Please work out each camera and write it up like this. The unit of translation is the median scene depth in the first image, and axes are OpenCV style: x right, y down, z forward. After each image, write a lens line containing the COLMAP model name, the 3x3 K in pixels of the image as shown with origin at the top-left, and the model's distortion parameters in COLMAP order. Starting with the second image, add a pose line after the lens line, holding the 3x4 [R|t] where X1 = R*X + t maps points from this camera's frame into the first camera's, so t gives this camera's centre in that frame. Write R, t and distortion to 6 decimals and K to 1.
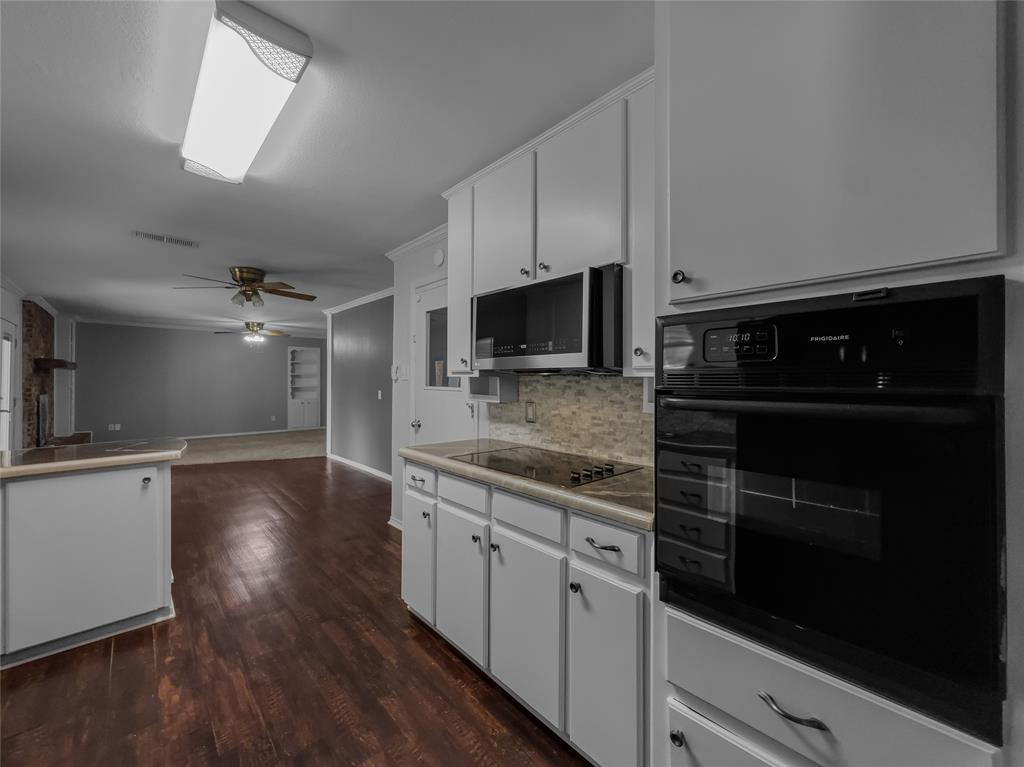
lens RADIAL K [[413.8, 0, 509.7], [0, 413.8, 380.1], [0, 0, 1]] dist [0.007709, 0.000005]
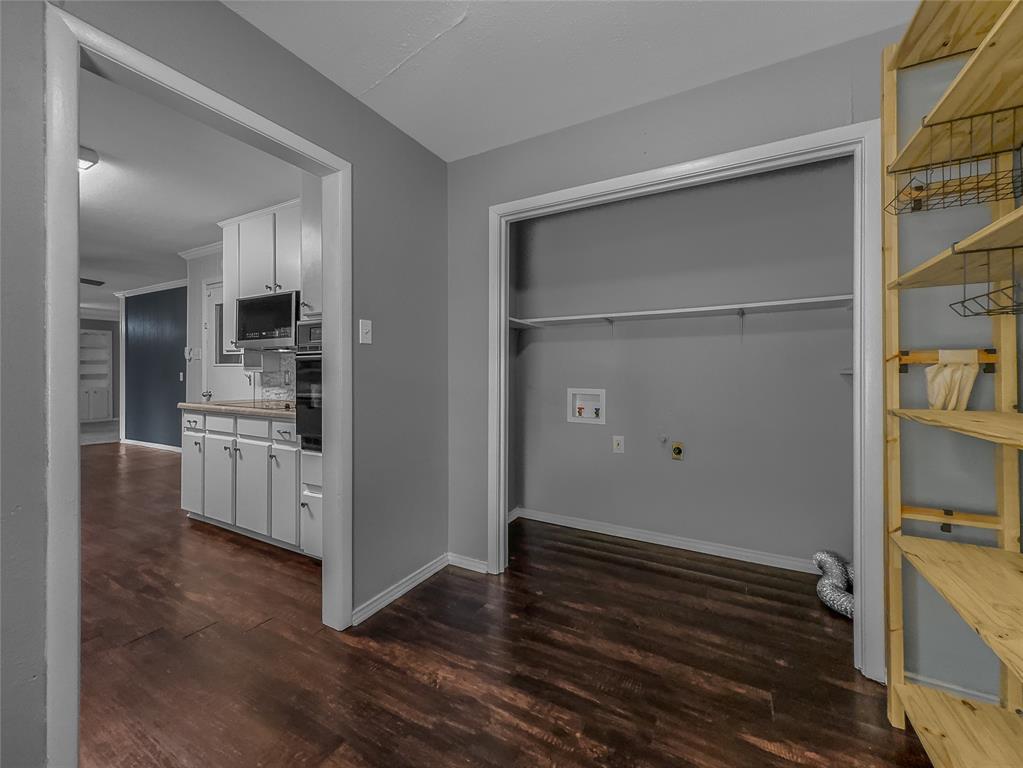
lens RADIAL K [[409.7, 0, 514.5], [0, 409.7, 374.3], [0, 0, 1]] dist [0.002739, -0.000237]
pose [[0.941309, -0.003664, 0.337526, 0.310854], [0.001143, 0.999970, 0.007667, 0.051550], [-0.337544, -0.006831, 0.941285, -0.646128]]
